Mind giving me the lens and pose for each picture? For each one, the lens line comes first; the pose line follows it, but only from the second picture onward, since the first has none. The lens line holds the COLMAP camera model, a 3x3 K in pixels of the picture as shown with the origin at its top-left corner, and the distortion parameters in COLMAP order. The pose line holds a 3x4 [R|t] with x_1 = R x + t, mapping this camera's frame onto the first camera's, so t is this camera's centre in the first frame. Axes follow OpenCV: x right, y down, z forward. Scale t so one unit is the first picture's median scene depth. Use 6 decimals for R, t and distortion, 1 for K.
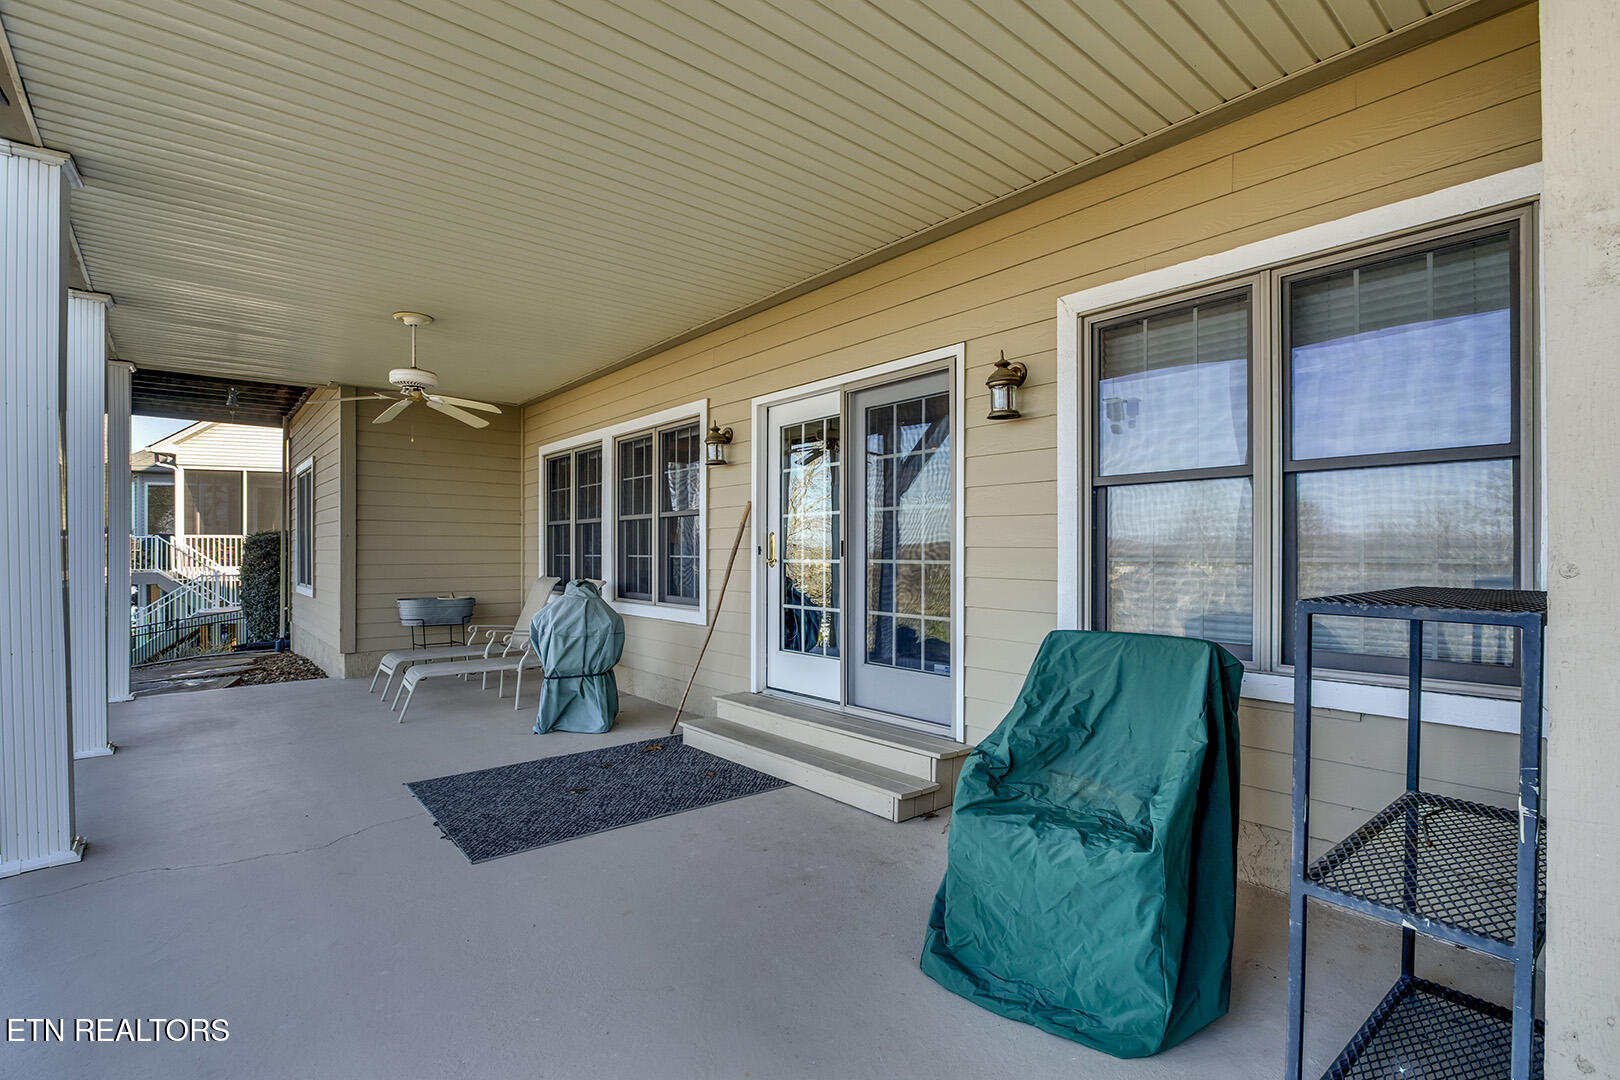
lens RADIAL K [[752.9, 0, 813.5], [0, 752.9, 552.0], [0, 0, 1]] dist [-0.025406, -0.000043]
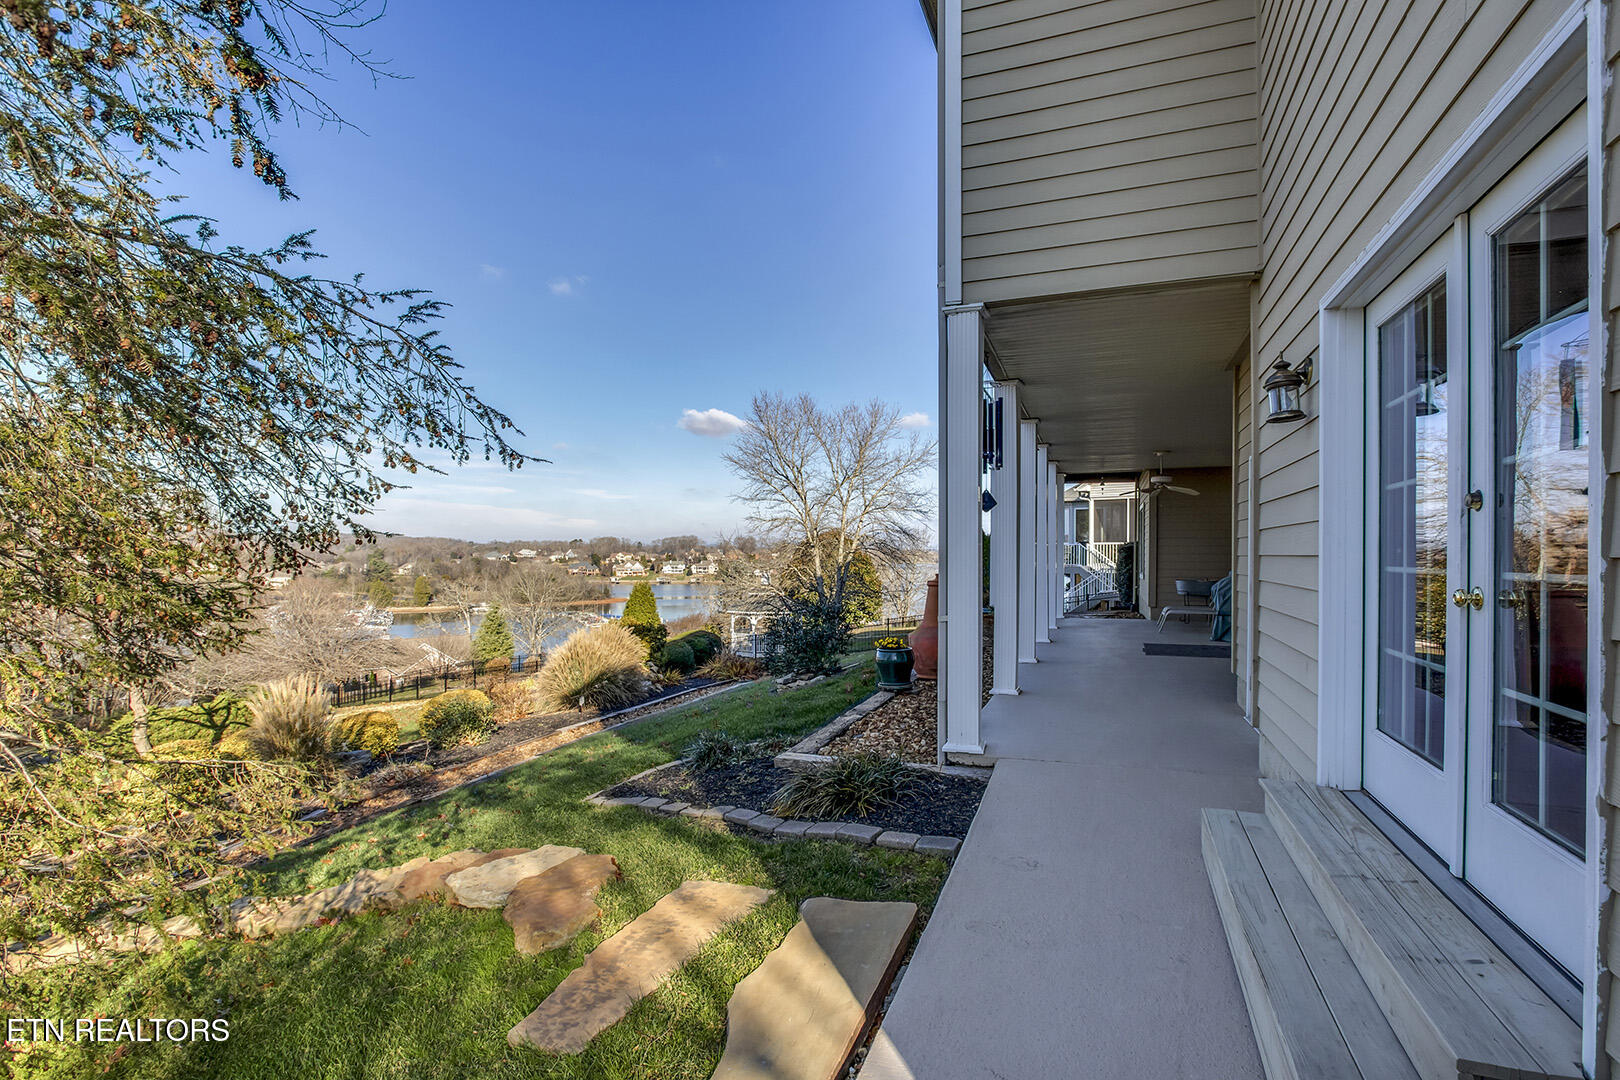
lens RADIAL K [[752.9, 0, 813.5], [0, 752.9, 552.0], [0, 0, 1]] dist [-0.025406, -0.000043]
pose [[0.475711, -0.001322, -0.879601, 0.429097], [-0.000897, 0.999998, -0.001988, -0.000577], [0.879601, 0.001735, 0.475709, -0.449503]]
